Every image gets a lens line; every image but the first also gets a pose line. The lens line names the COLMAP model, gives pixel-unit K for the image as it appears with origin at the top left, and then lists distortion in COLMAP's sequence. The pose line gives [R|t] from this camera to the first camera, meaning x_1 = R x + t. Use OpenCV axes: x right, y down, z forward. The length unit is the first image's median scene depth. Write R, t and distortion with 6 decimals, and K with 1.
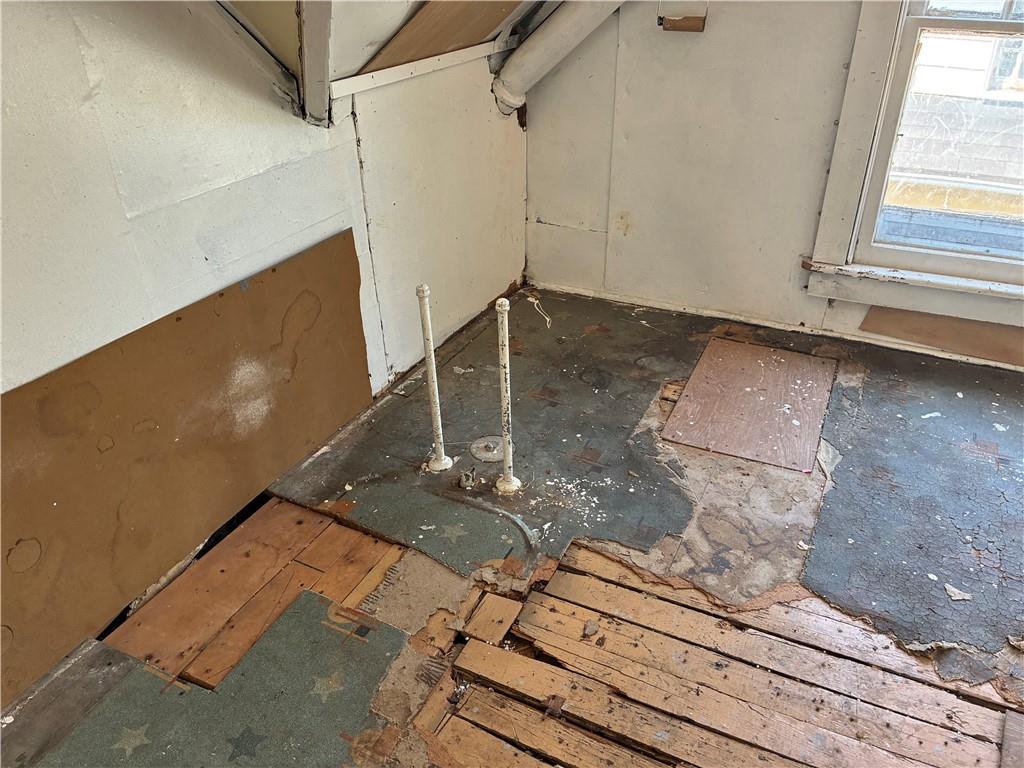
lens RADIAL K [[776.9, 0, 512.8], [0, 776.9, 381.8], [0, 0, 1]] dist [0.051675, -0.071776]
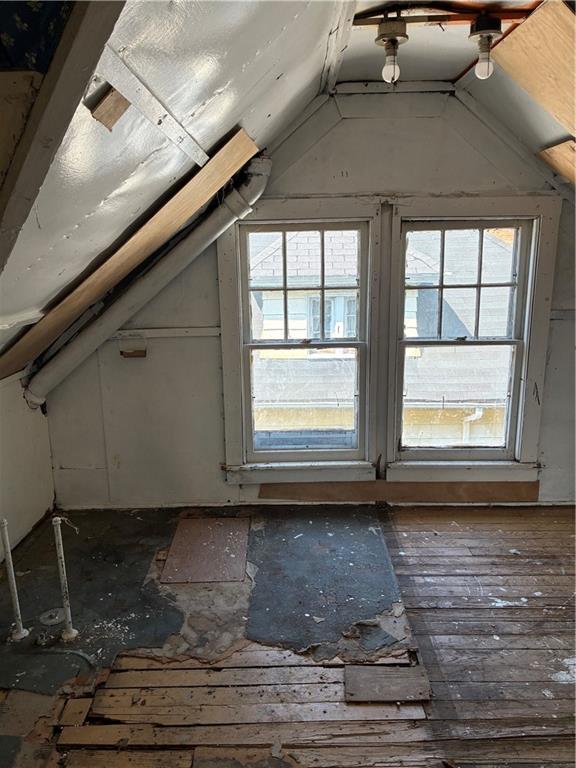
lens RADIAL K [[582.7, 0, 288.0], [0, 582.7, 384.0], [0, 0, 1]] dist [0.051675, -0.071776]
pose [[0.896399, -0.100500, 0.431704, -0.072756], [0.226118, 0.941375, -0.250366, 0.051175], [-0.381234, 0.322044, 0.866573, -0.380356]]
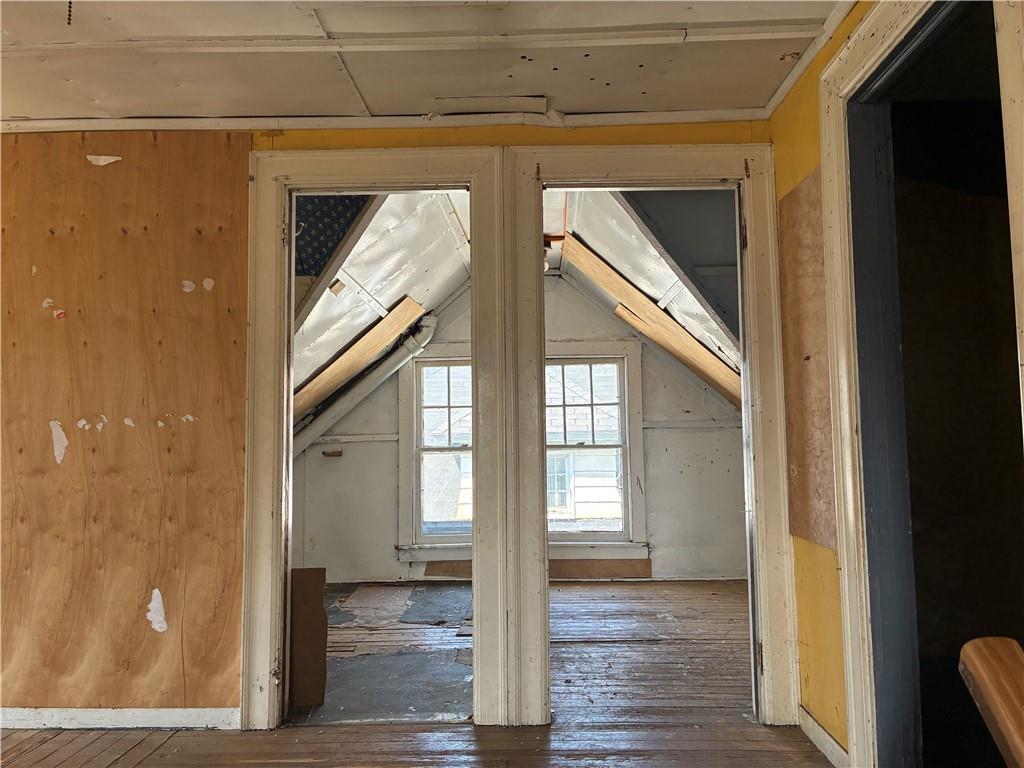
lens RADIAL K [[776.9, 0, 512.8], [0, 776.9, 381.8], [0, 0, 1]] dist [0.051675, -0.071776]
pose [[0.906013, 0.034062, 0.421878, -0.372215], [0.216425, 0.819308, -0.530938, 0.935645], [-0.363732, 0.572342, 0.734931, -1.359189]]
